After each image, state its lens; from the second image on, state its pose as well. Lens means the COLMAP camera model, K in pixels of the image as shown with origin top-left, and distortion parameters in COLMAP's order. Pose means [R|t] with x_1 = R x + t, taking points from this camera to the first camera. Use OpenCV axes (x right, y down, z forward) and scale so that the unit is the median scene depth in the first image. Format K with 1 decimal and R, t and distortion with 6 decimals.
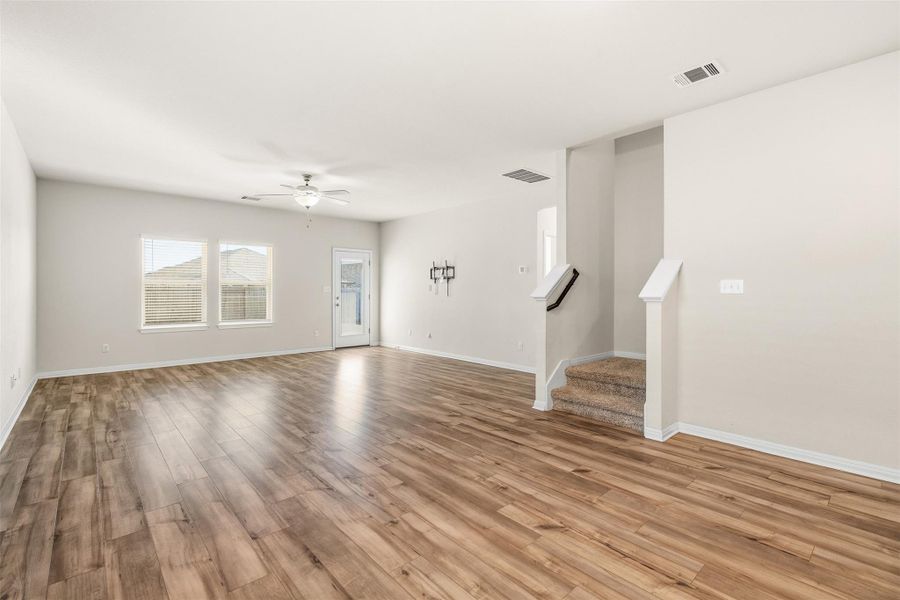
lens RADIAL K [[414.5, 0, 447.9], [0, 414.5, 287.6], [0, 0, 1]] dist [0.000235, -0.001456]
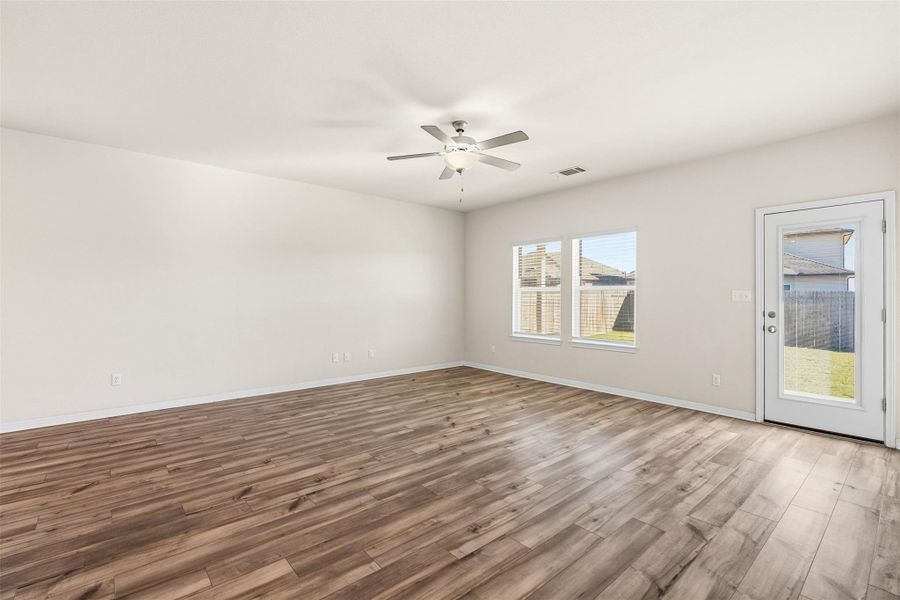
lens RADIAL K [[409.7, 0, 449.5], [0, 409.7, 296.7], [0, 0, 1]] dist [-0.001854, -0.000117]
pose [[-0.019598, -0.014520, -0.999703, 0.371157], [0.004490, 0.999883, -0.014610, 0.014082], [0.999798, -0.004775, -0.019530, 1.212086]]
